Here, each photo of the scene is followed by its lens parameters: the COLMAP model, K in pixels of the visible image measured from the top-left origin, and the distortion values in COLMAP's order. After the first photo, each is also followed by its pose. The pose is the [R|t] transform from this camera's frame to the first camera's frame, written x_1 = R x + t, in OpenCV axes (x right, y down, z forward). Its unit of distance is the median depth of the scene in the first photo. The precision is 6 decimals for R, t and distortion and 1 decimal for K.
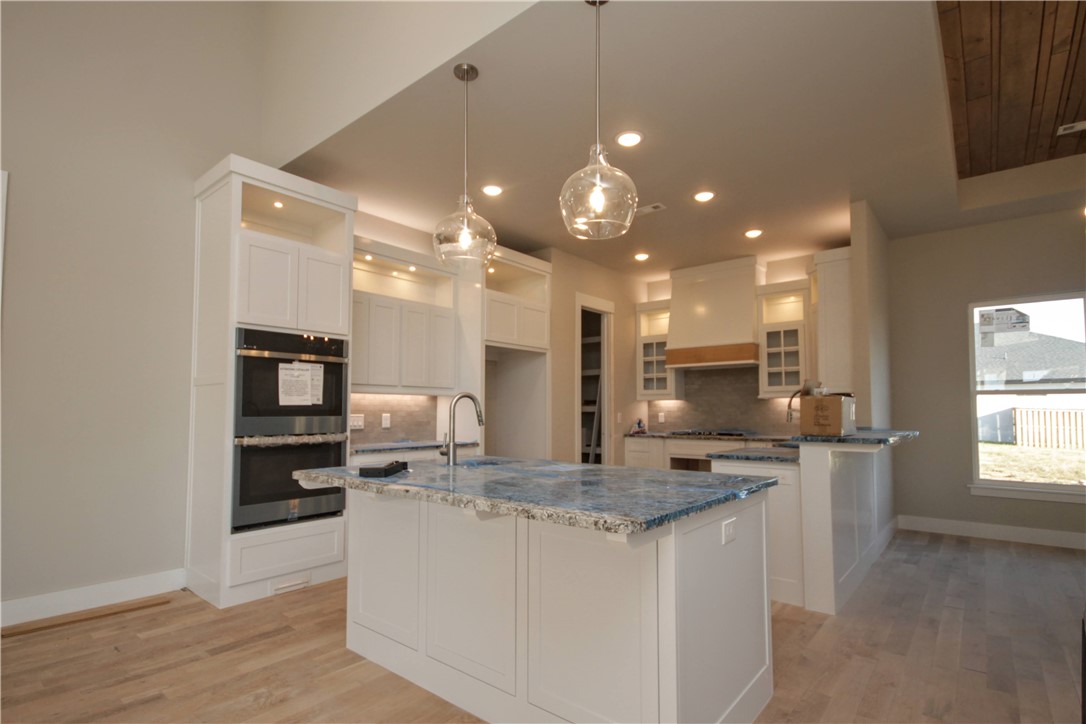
lens RADIAL K [[529.6, 0, 548.4], [0, 529.6, 387.1], [0, 0, 1]] dist [0.000947, -0.001649]
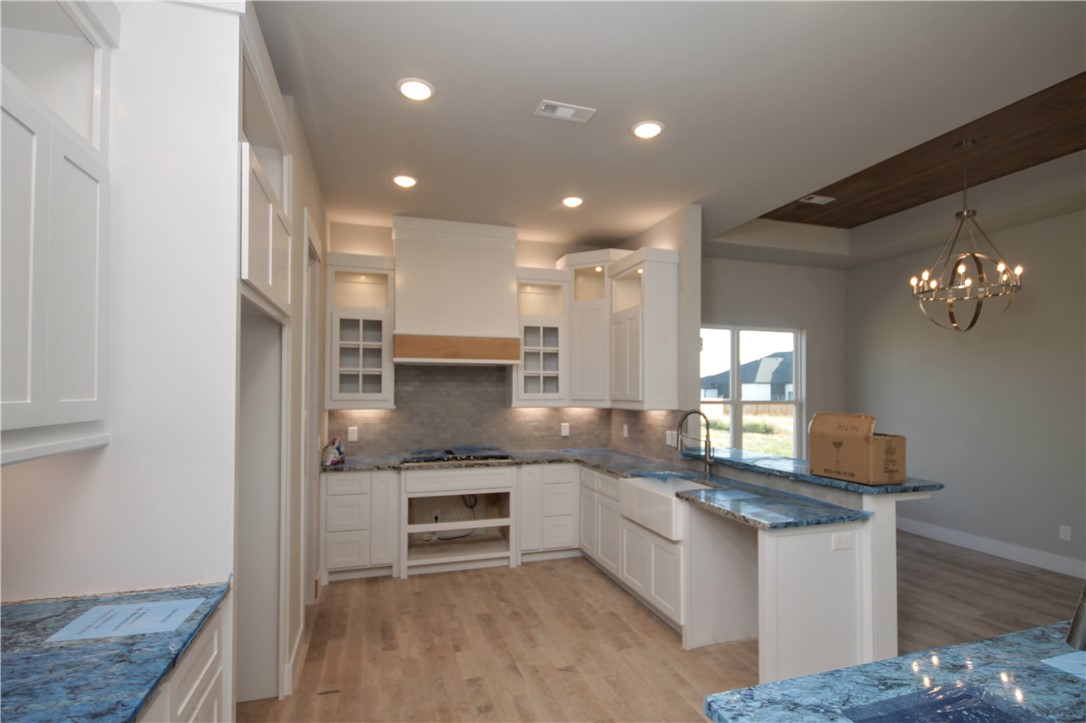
lens RADIAL K [[534.6, 0, 547.6], [0, 534.6, 384.5], [0, 0, 1]] dist [0.002121, -0.001157]
pose [[0.539523, 0.011480, 0.841893, -0.290792], [-0.044487, 0.998899, 0.014888, -0.032175], [-0.840795, -0.045485, 0.539440, 0.601660]]
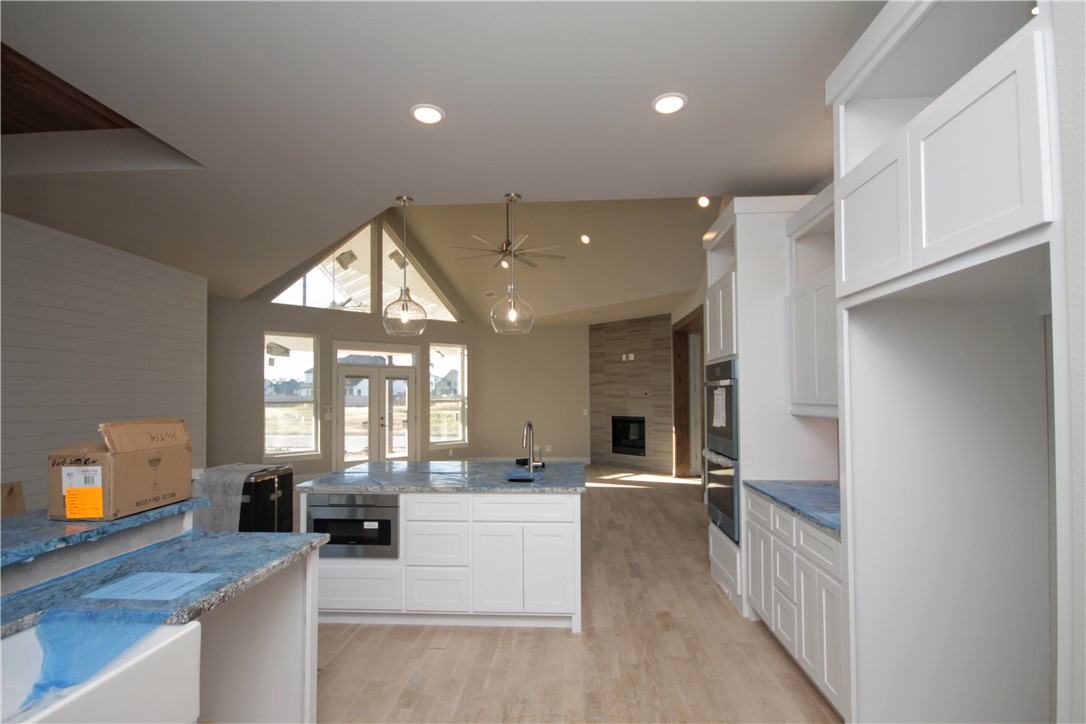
lens RADIAL K [[512.5, 0, 549.9], [0, 512.5, 379.9], [0, 0, 1]] dist [-0.000483, -0.001346]
pose [[-0.808341, -0.012154, -0.588590, 0.304217], [0.034170, 0.997133, -0.067517, -0.002166], [0.587723, -0.074689, -0.805608, 1.128639]]
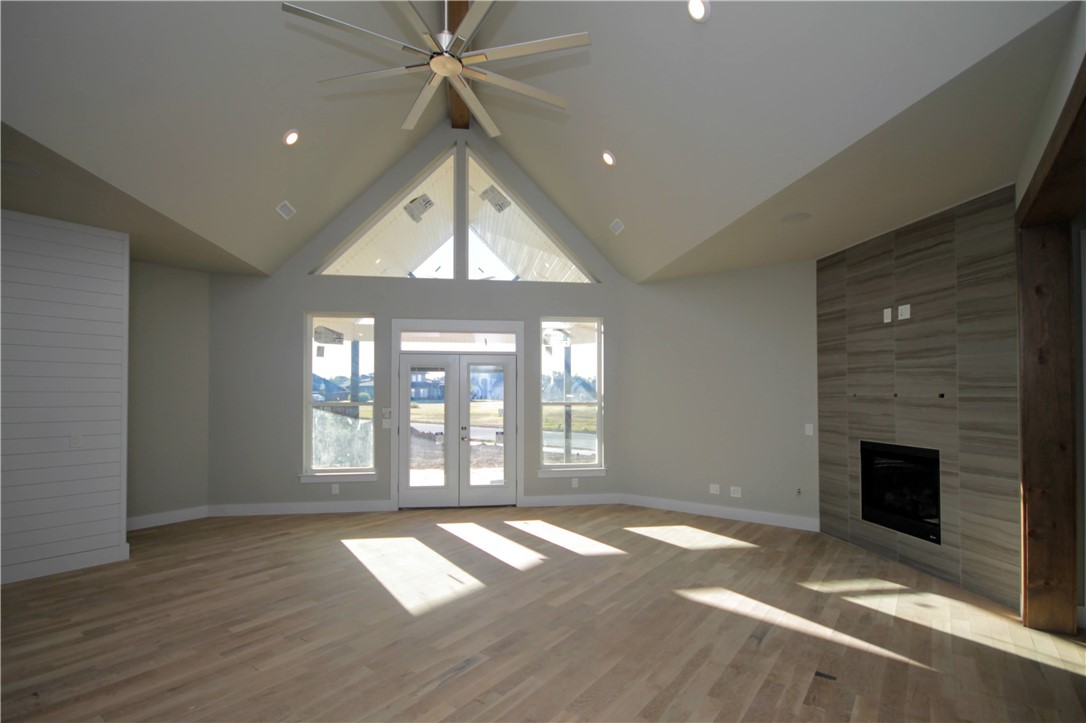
lens RADIAL K [[514.7, 0, 547.7], [0, 514.7, 384.5], [0, 0, 1]] dist [-0.000280, -0.000219]
pose [[-0.998961, 0.000650, -0.045570, -0.443006], [0.003556, 0.997961, -0.063726, -0.035341], [0.045436, -0.063822, -0.996926, 0.583460]]
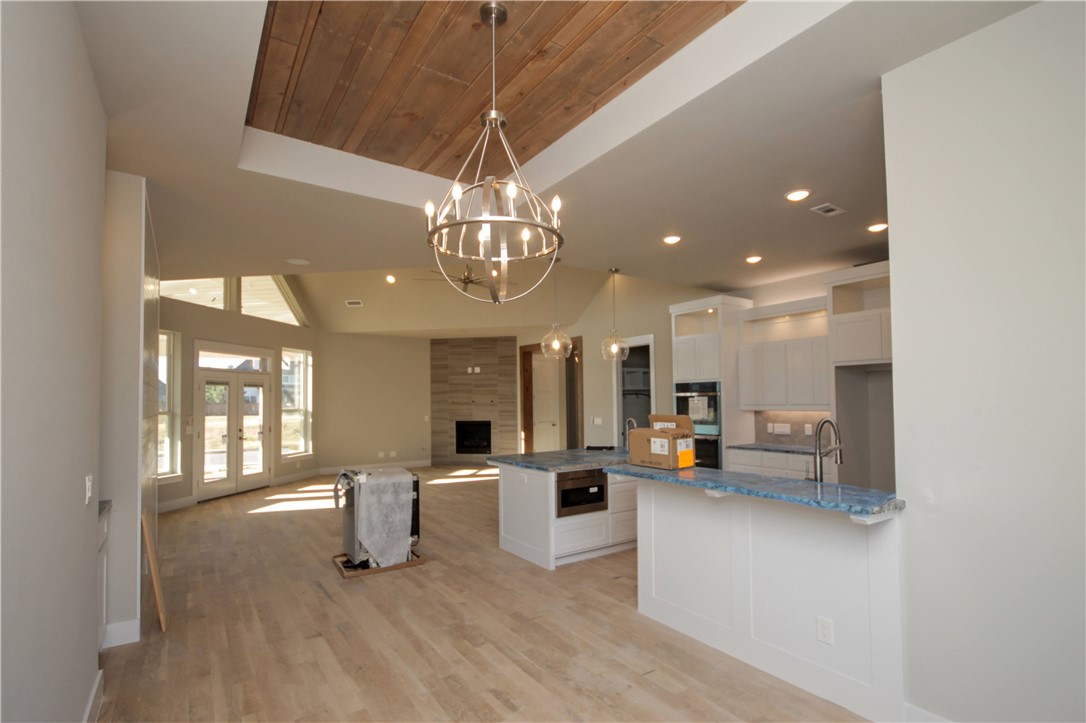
lens RADIAL K [[517.2, 0, 549.1], [0, 517.2, 384.1], [0, 0, 1]] dist [-0.001346, -0.001586]
pose [[-0.272742, -0.026854, -0.961712, 1.022519], [0.056984, 0.997404, -0.044012, -0.027552], [0.960398, -0.066807, -0.270504, 0.677651]]
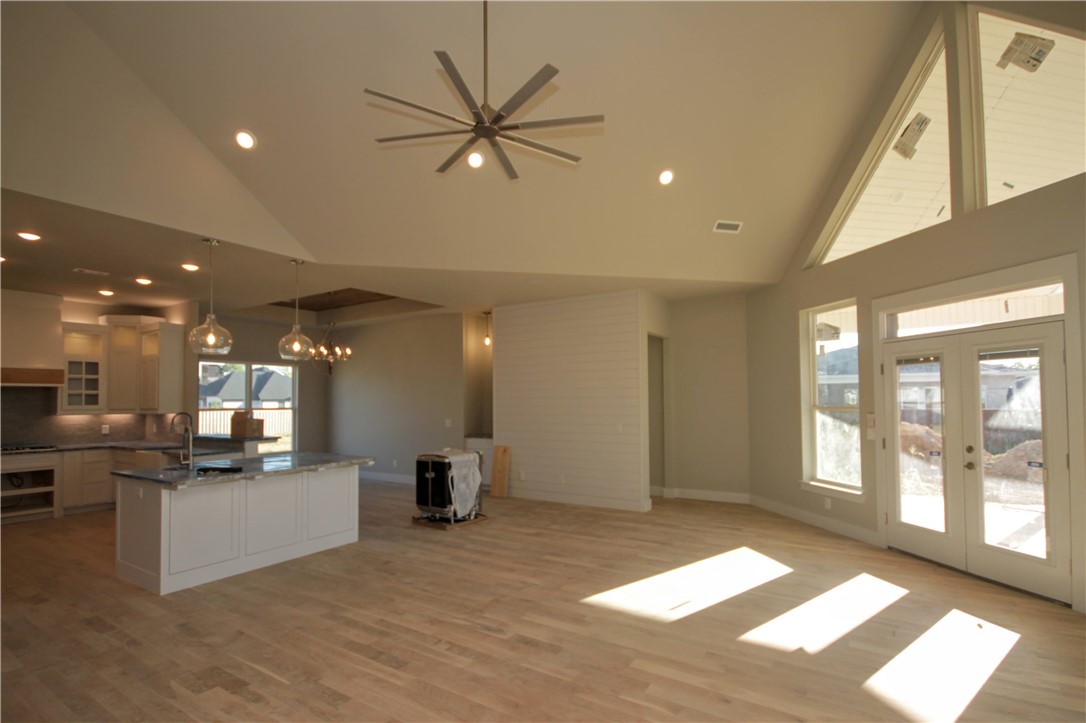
lens RADIAL K [[517.2, 0, 549.1], [0, 517.2, 384.1], [0, 0, 1]] dist [-0.001346, -0.001586]
pose [[-0.117315, 0.031937, 0.992581, -1.027726], [-0.038162, 0.998600, -0.036641, -0.056518], [-0.992361, -0.042177, -0.115932, 0.040378]]
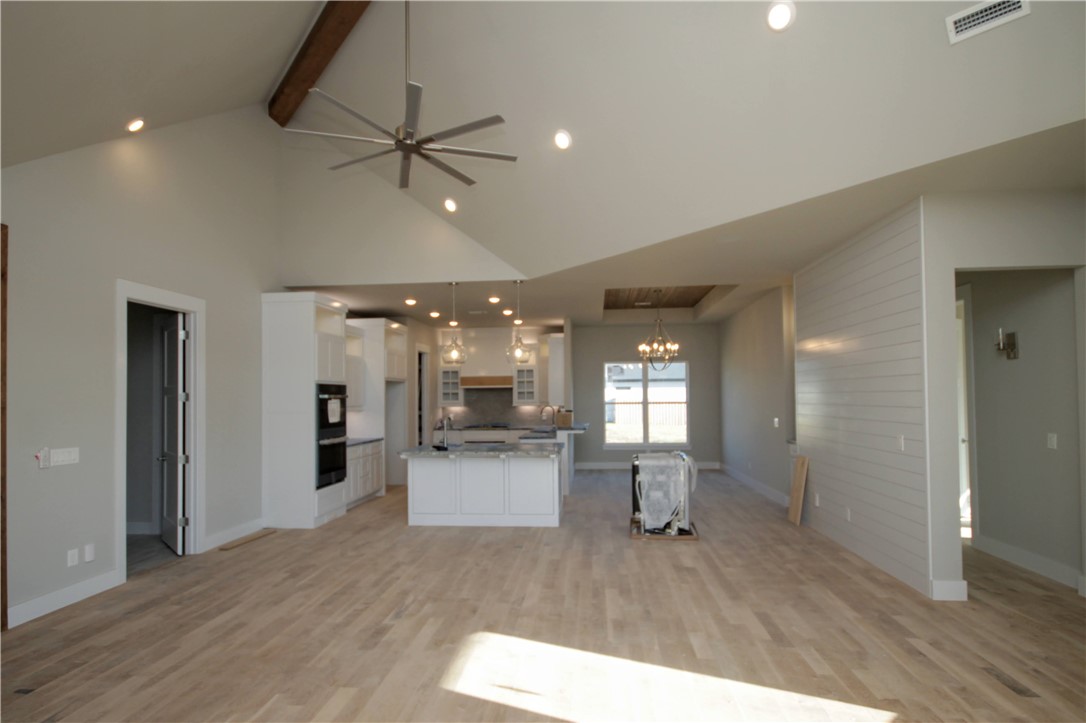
lens RADIAL K [[534.6, 0, 547.6], [0, 534.6, 384.5], [0, 0, 1]] dist [0.002121, -0.001157]
pose [[0.826558, 0.004413, 0.562835, -0.616434], [-0.015513, 0.999768, 0.014942, -0.093705], [-0.562638, -0.021082, 0.826434, -0.667908]]
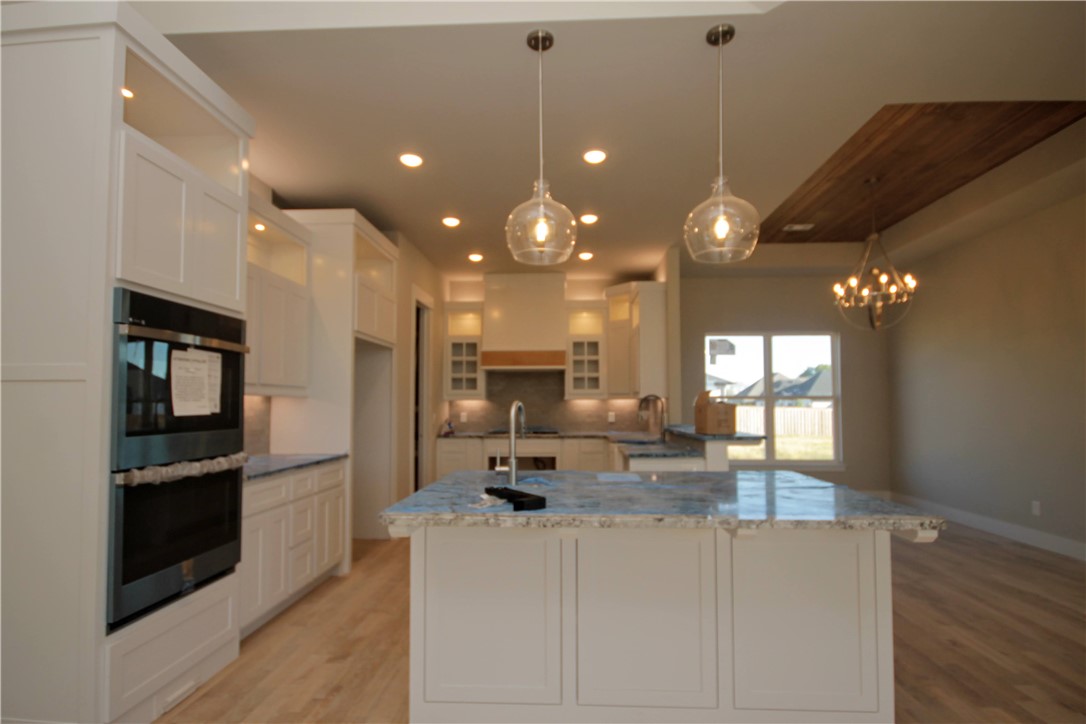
lens RADIAL K [[521.1, 0, 549.8], [0, 521.1, 384.8], [0, 0, 1]] dist [-0.000253, -0.000715]
pose [[0.798362, 0.022190, 0.601769, -0.344563], [-0.026517, 0.999647, -0.001681, -0.009264], [-0.601594, -0.014615, 0.798669, 0.150304]]
